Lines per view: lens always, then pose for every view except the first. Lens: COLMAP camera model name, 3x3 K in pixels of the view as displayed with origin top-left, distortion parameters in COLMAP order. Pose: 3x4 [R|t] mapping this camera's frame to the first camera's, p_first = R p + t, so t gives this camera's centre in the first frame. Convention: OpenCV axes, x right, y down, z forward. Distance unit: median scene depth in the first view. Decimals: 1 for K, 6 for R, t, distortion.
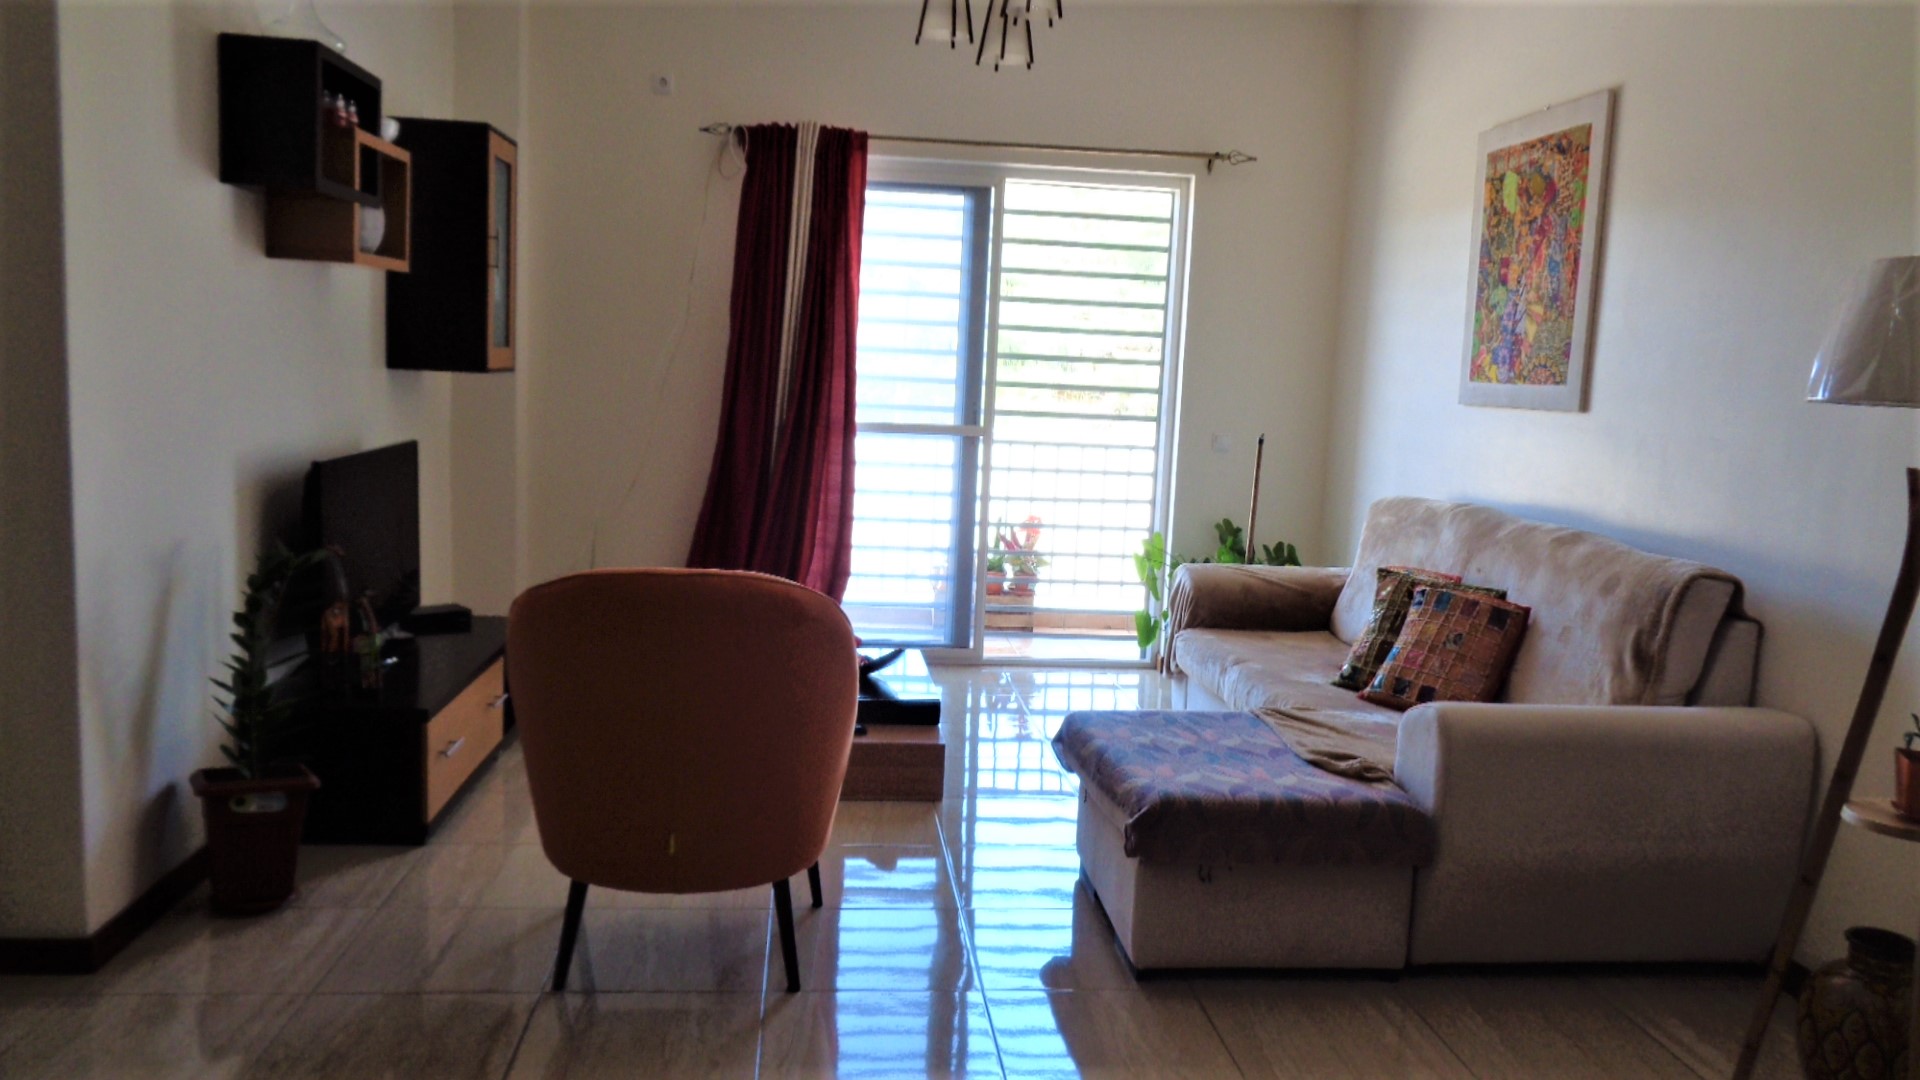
lens RADIAL K [[1423.3, 0, 960.0], [0, 1423.3, 540.0], [0, 0, 1]] dist [0.029119, -0.000530]
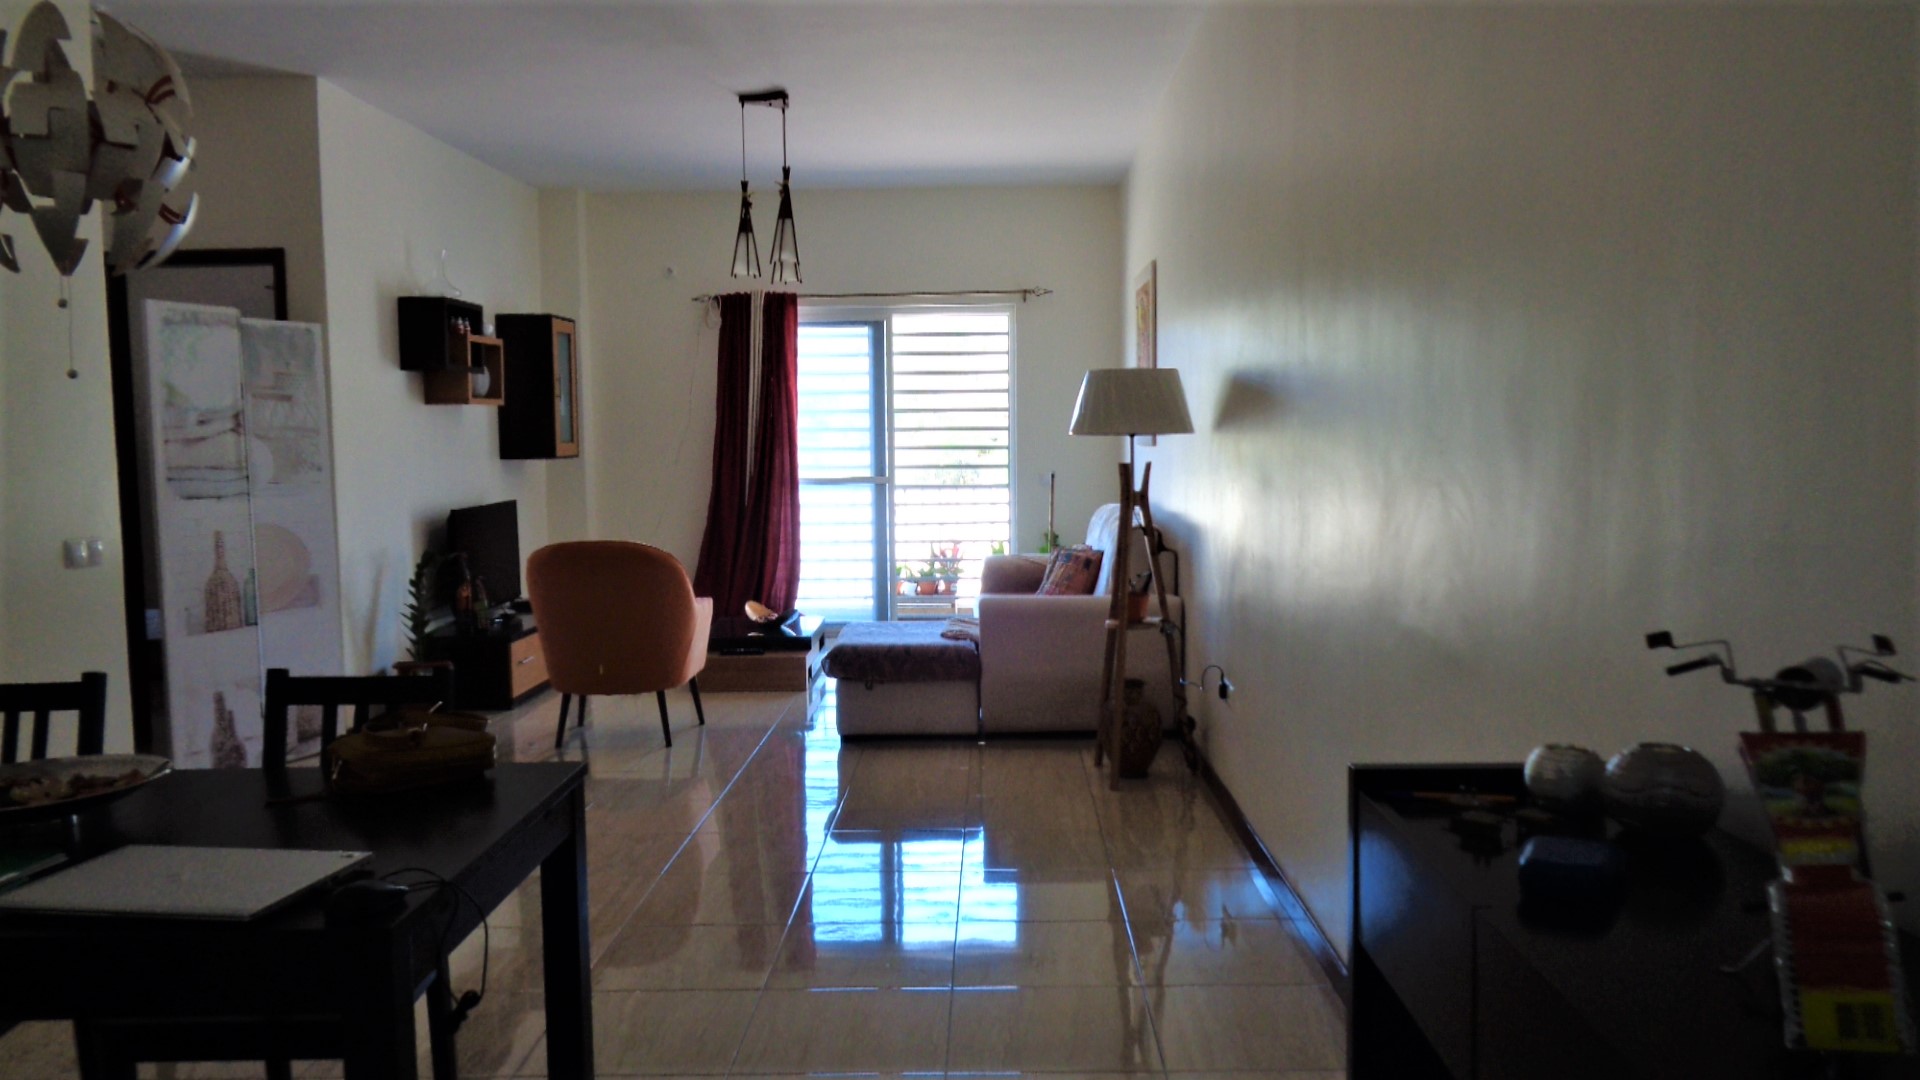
lens RADIAL K [[1423.3, 0, 960.0], [0, 1423.3, 540.0], [0, 0, 1]] dist [0.029119, -0.000530]
pose [[0.991317, -0.048053, -0.122396, 0.300076], [0.041892, 0.997746, -0.052421, 0.076151], [0.124639, 0.046838, 0.991096, -0.530555]]
